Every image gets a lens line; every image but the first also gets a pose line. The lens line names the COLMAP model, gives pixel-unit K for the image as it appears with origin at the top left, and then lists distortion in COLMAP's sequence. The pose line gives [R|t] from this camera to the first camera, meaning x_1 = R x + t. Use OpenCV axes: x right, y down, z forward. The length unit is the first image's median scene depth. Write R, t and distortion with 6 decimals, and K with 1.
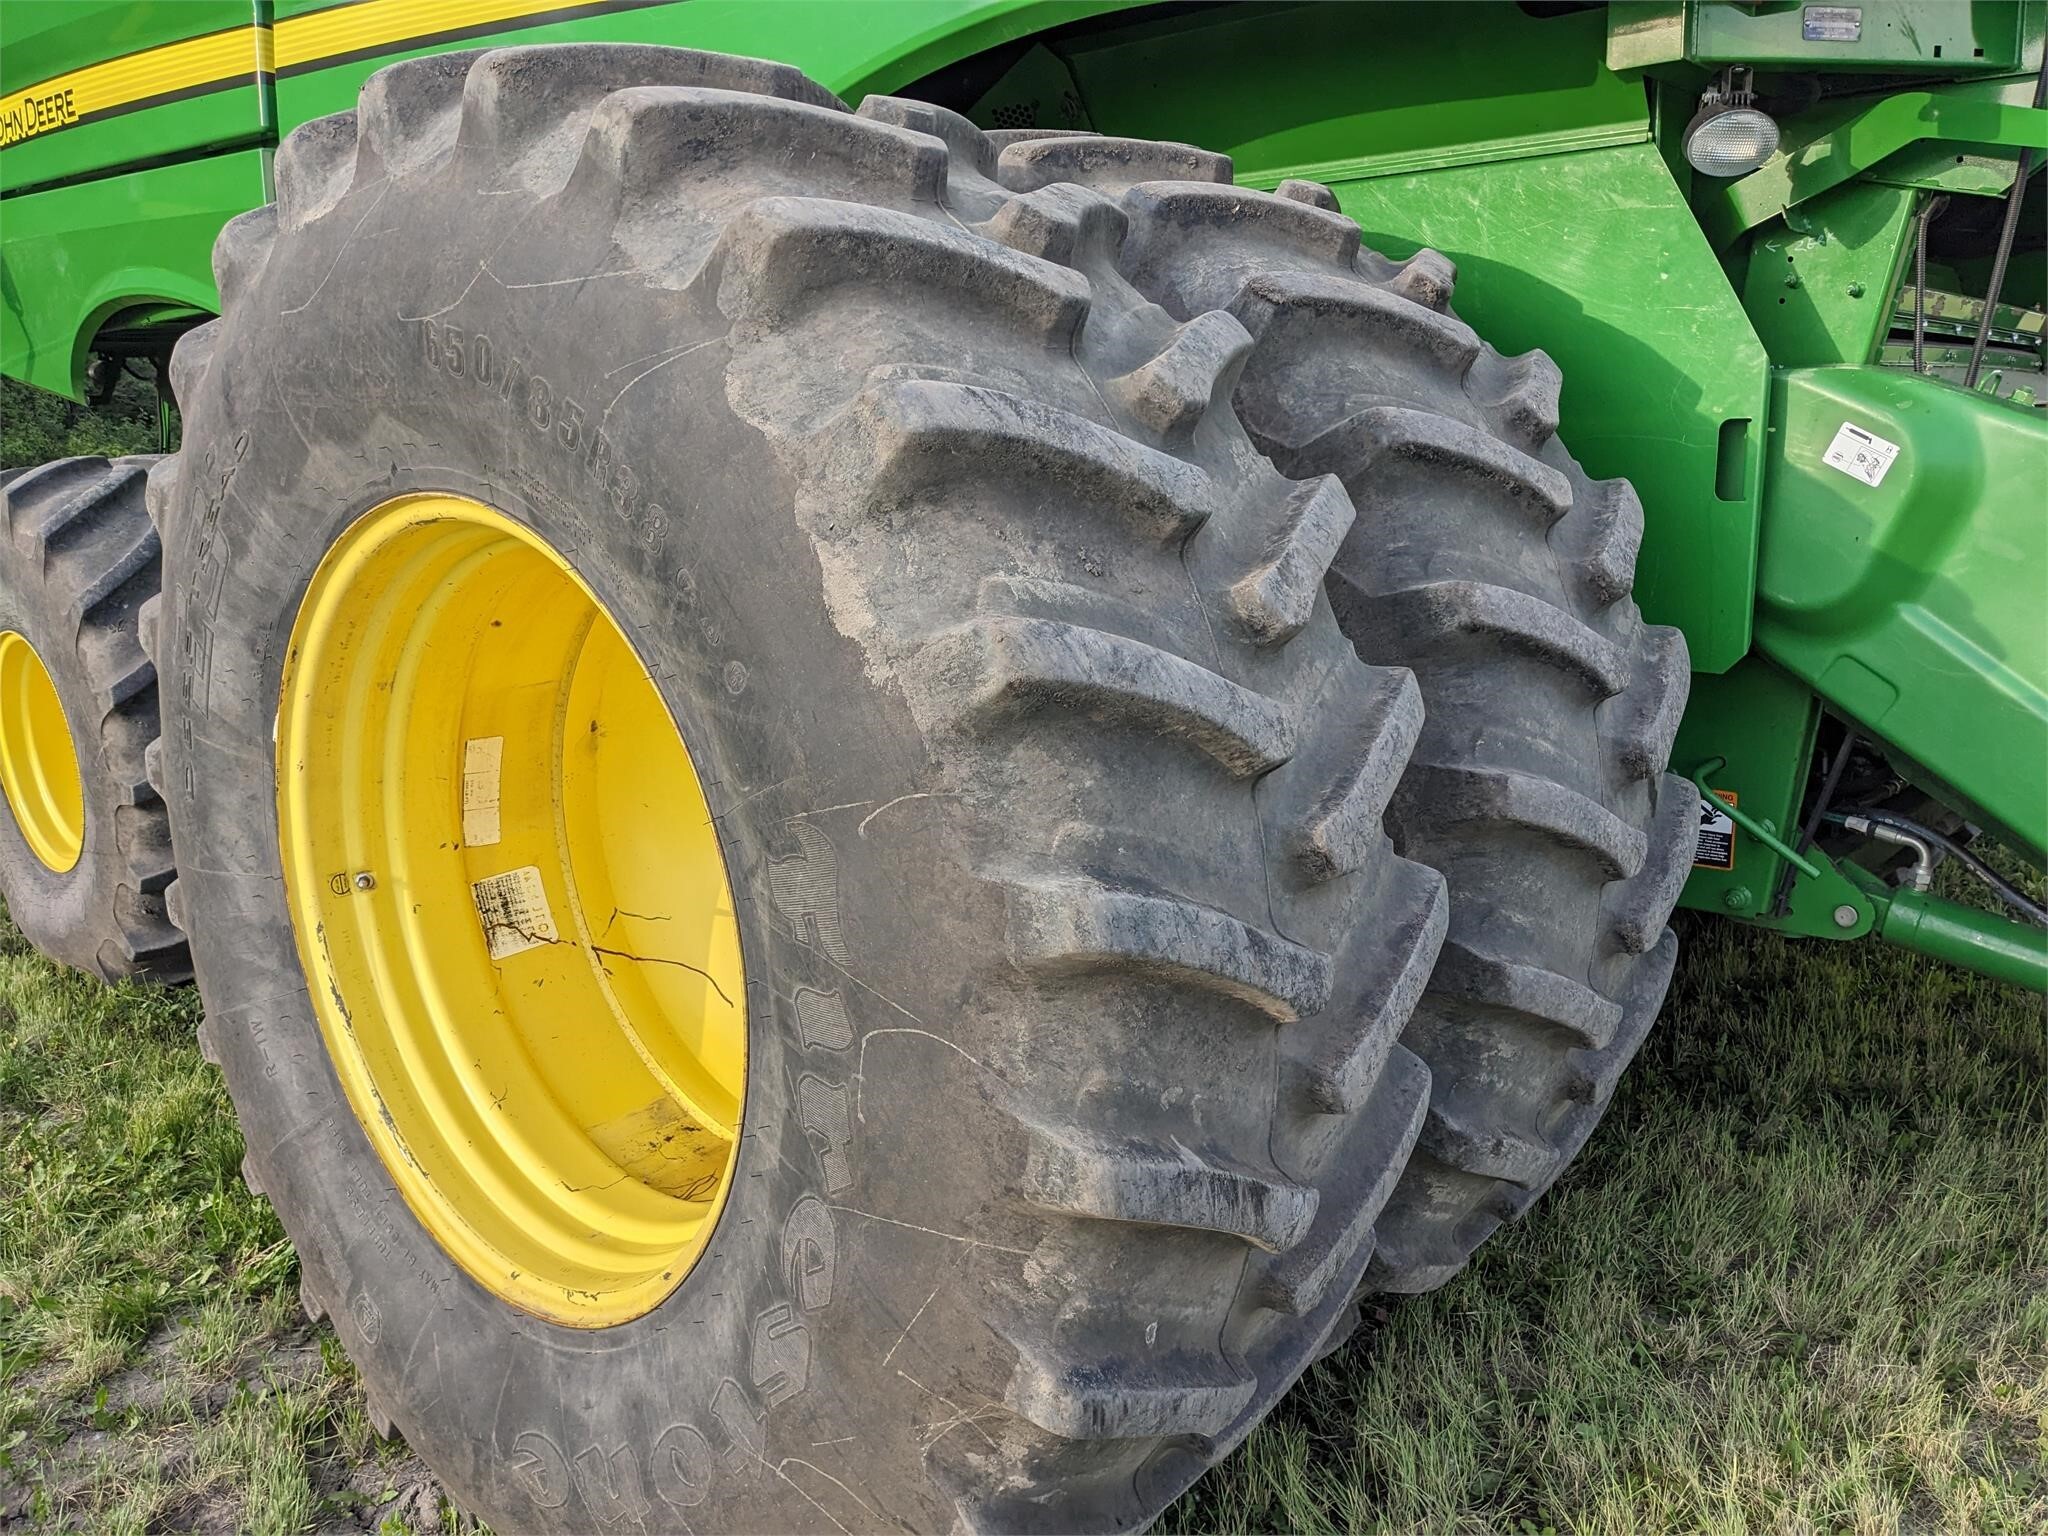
lens RADIAL K [[1614.2, 0, 1070.9], [0, 1614.2, 772.4], [0, 0, 1]] dist [0.063444, -0.098178]
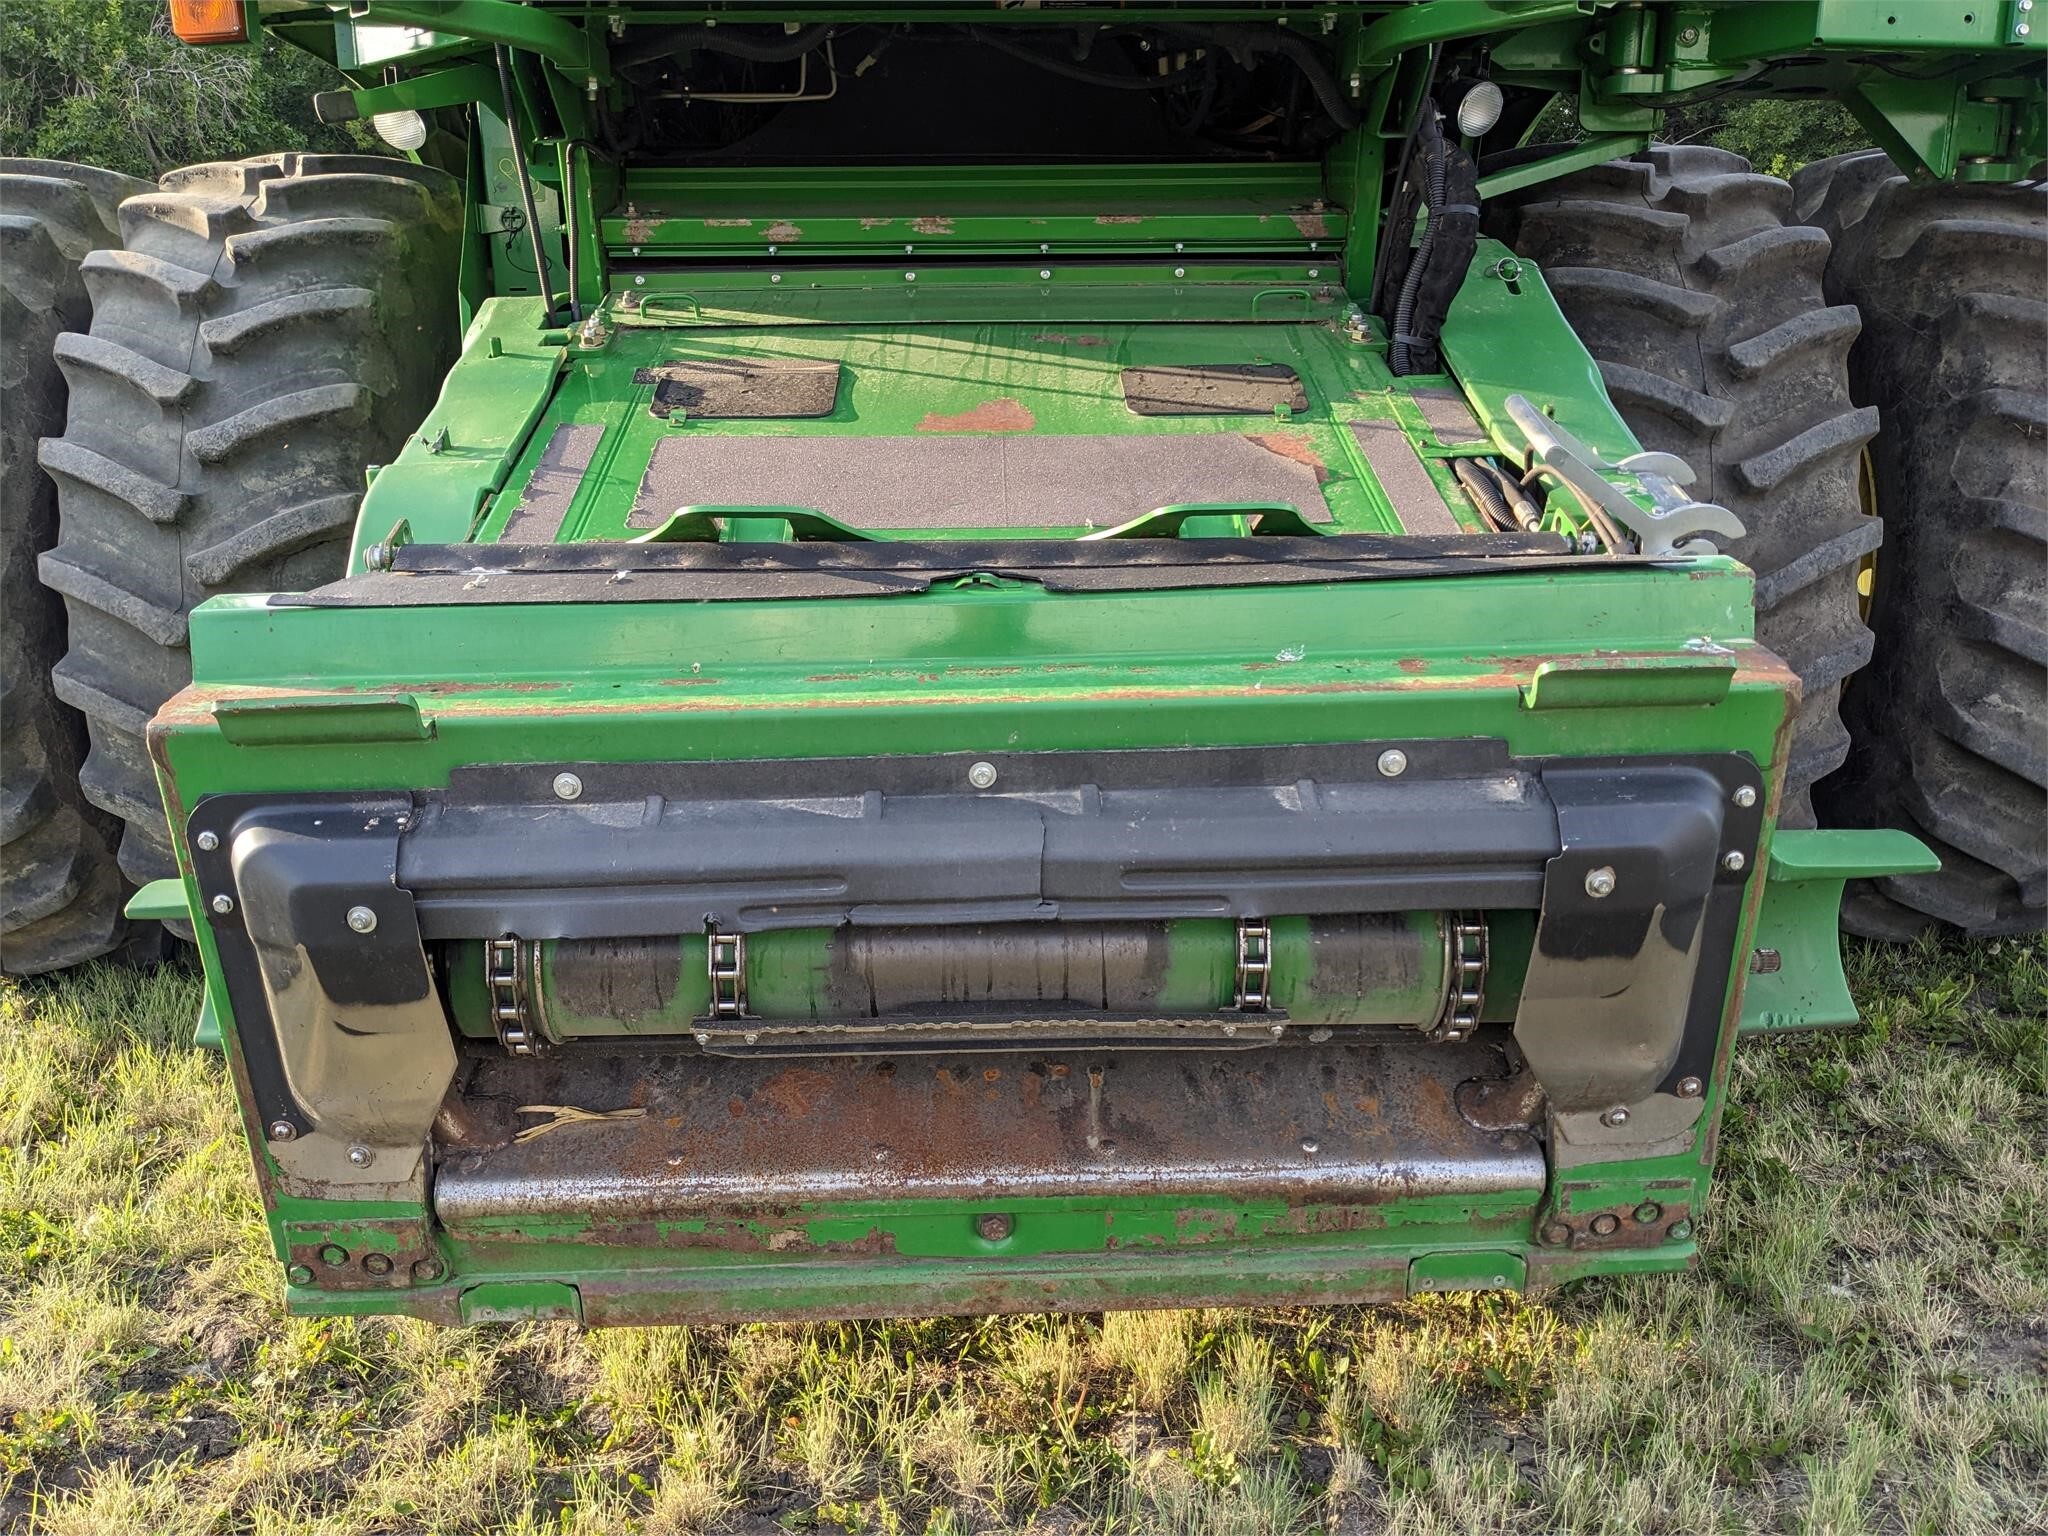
lens RADIAL K [[1614.2, 0, 1006.3], [0, 1614.2, 804.7], [0, 0, 1]] dist [0.063444, -0.098178]
pose [[0.657390, 0.201712, -0.726051, 2.023999], [-0.158919, 0.978948, 0.128081, -0.111188], [0.736602, 0.031184, 0.675607, 0.561411]]
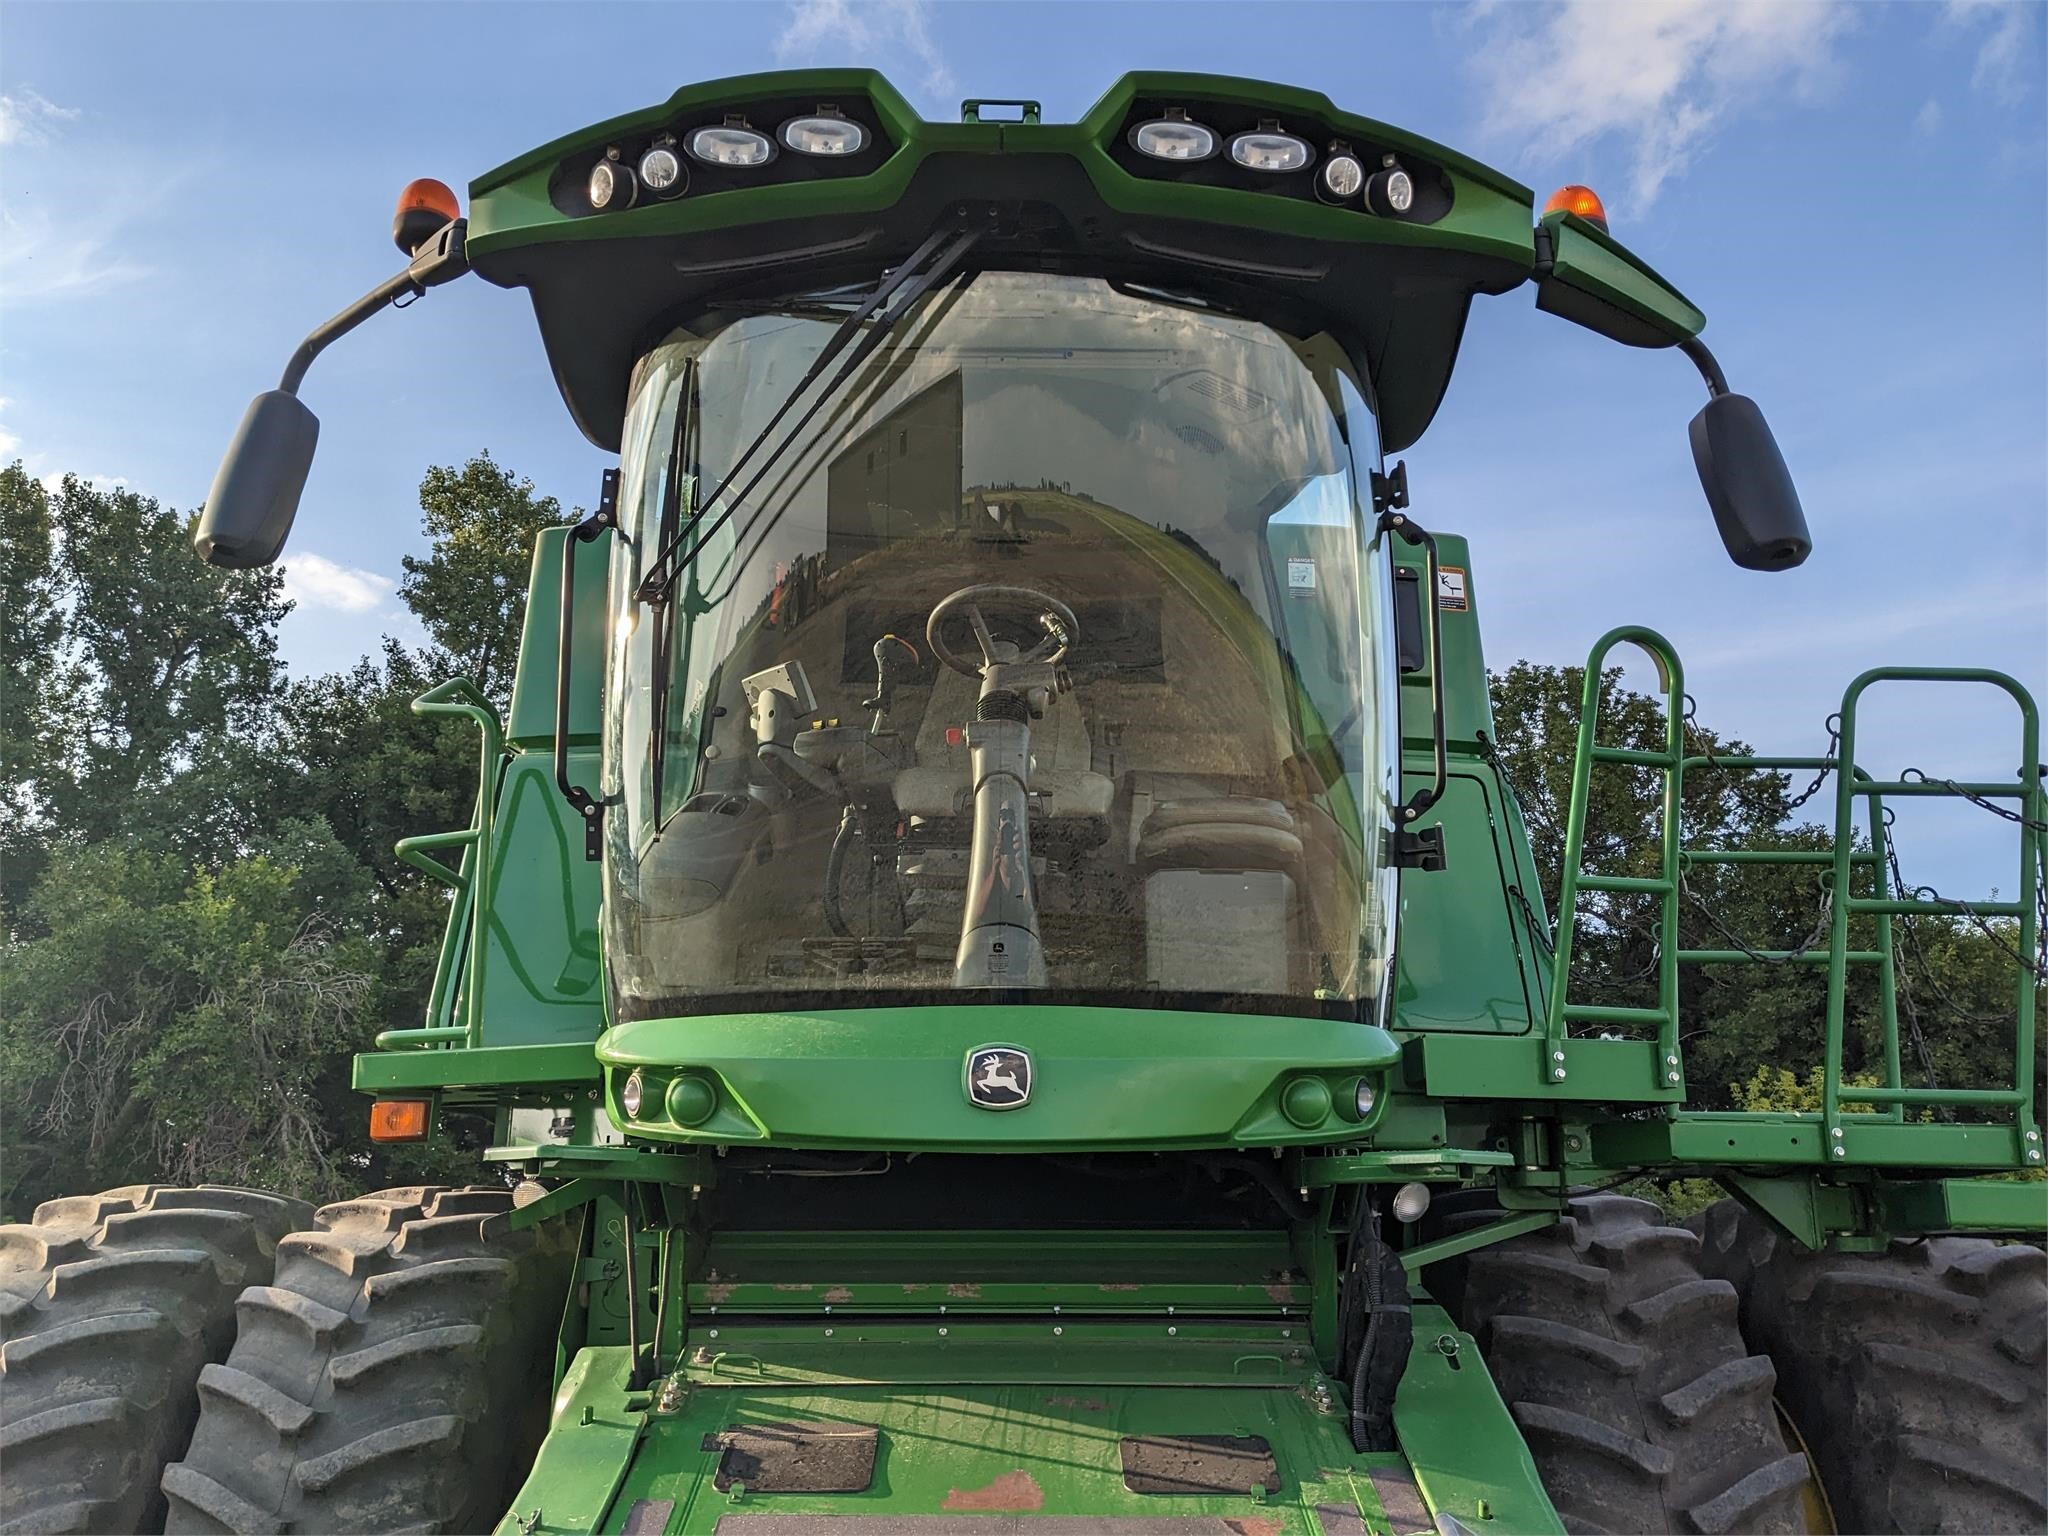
lens RADIAL K [[1614.2, 0, 1021.5], [0, 1614.2, 766.6], [0, 0, 1]] dist [0.063444, -0.098178]
pose [[0.646873, -0.193332, -0.737685, 2.251846], [-0.171193, 0.905828, -0.387517, -0.266332], [0.743134, 0.376960, 0.552858, 0.352877]]
